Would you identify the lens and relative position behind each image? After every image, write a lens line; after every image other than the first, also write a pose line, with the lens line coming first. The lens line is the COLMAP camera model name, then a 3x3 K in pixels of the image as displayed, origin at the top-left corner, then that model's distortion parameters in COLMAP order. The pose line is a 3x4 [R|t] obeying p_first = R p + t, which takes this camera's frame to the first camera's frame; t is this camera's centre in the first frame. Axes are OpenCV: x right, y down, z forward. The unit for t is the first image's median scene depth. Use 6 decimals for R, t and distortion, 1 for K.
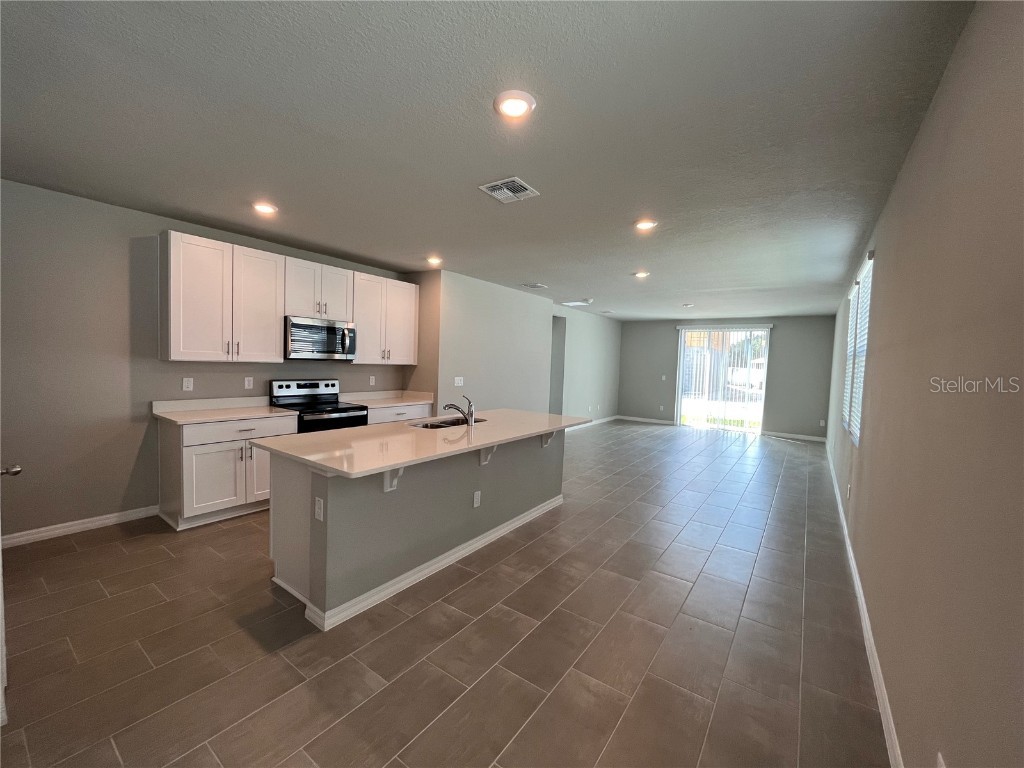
lens RADIAL K [[414.1, 0, 511.2], [0, 414.1, 383.6], [0, 0, 1]] dist [-0.002348, -0.000047]
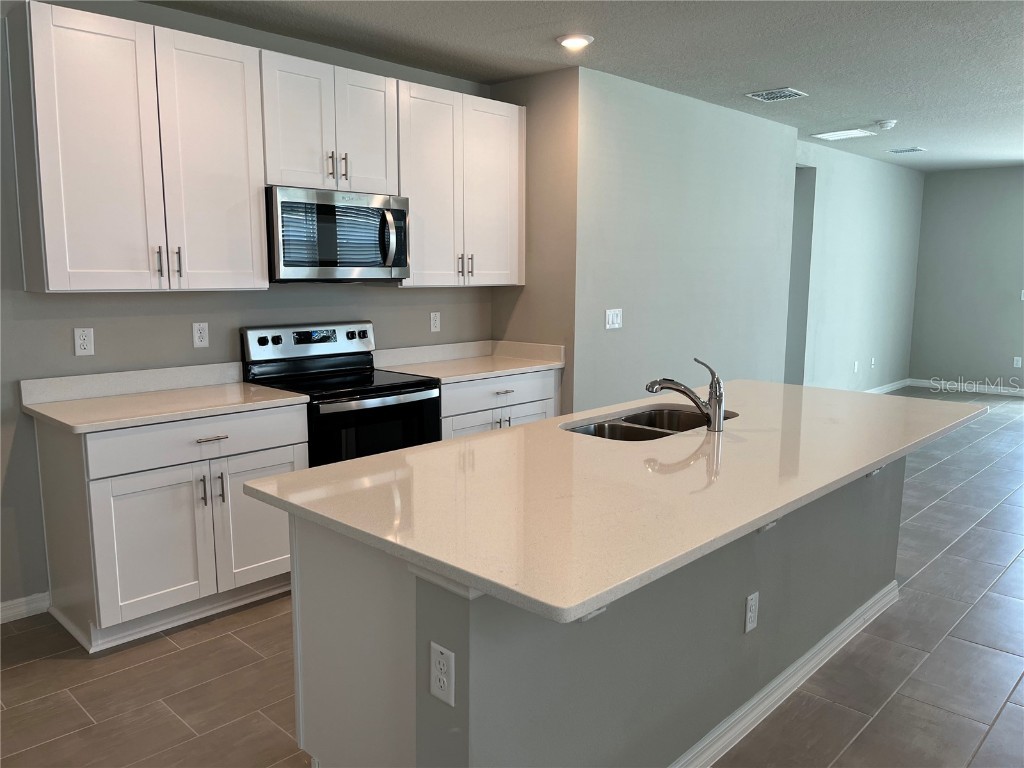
lens RADIAL K [[775.5, 0, 509.4], [0, 775.5, 386.7], [0, 0, 1]] dist [0.060001, -0.080710]
pose [[0.989072, -0.010857, -0.147036, -0.181029], [0.024459, 0.995549, 0.091017, -0.017966], [0.145394, -0.093619, 0.984935, 0.195245]]
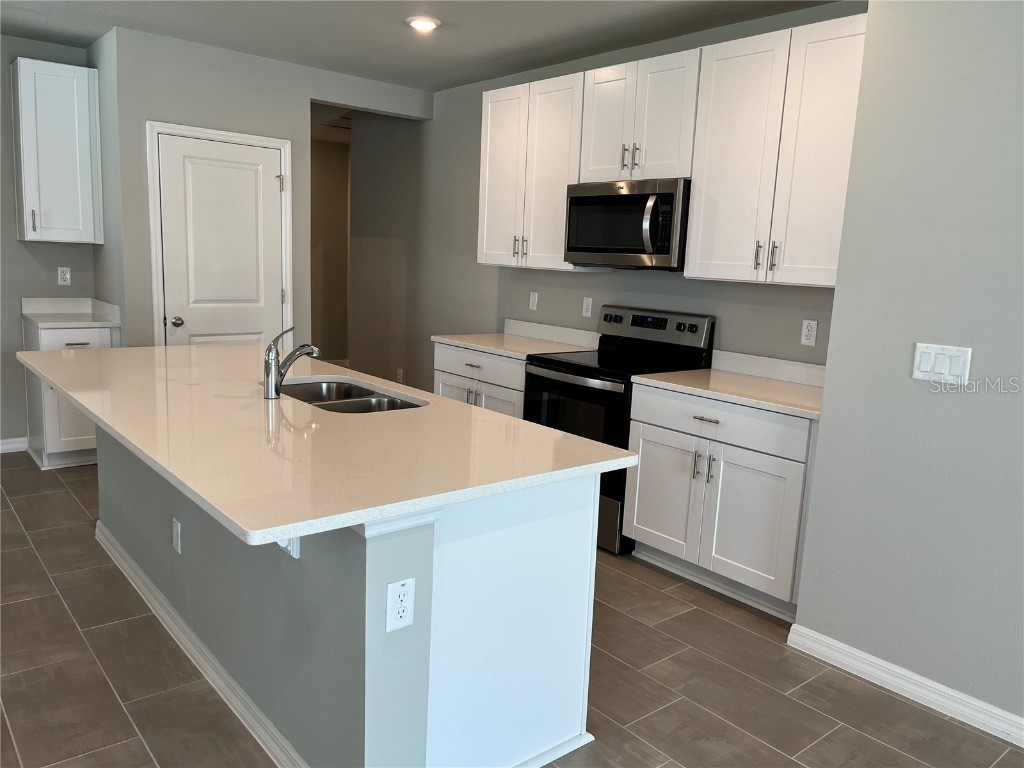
lens RADIAL K [[775.5, 0, 515.2], [0, 775.5, 385.6], [0, 0, 1]] dist [0.060001, -0.080710]
pose [[-0.250277, 0.116923, -0.961088, 0.576588], [-0.106178, 0.983379, 0.147284, -0.051624], [0.962334, 0.138908, -0.233703, 1.371526]]
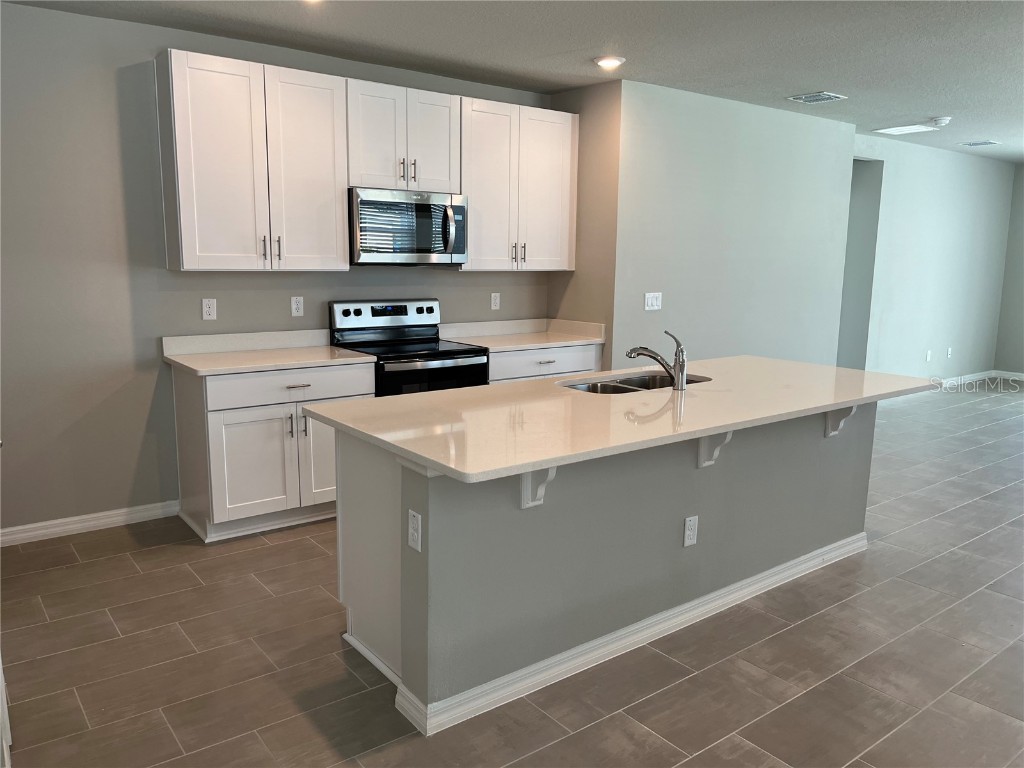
lens RADIAL K [[775.5, 0, 517.6], [0, 775.5, 385.6], [0, 0, 1]] dist [0.060001, -0.080710]
pose [[0.958493, 0.025701, -0.283955, -0.015729], [0.004752, 0.994350, 0.106043, -0.006904], [0.285076, -0.102991, 0.952956, 0.019197]]
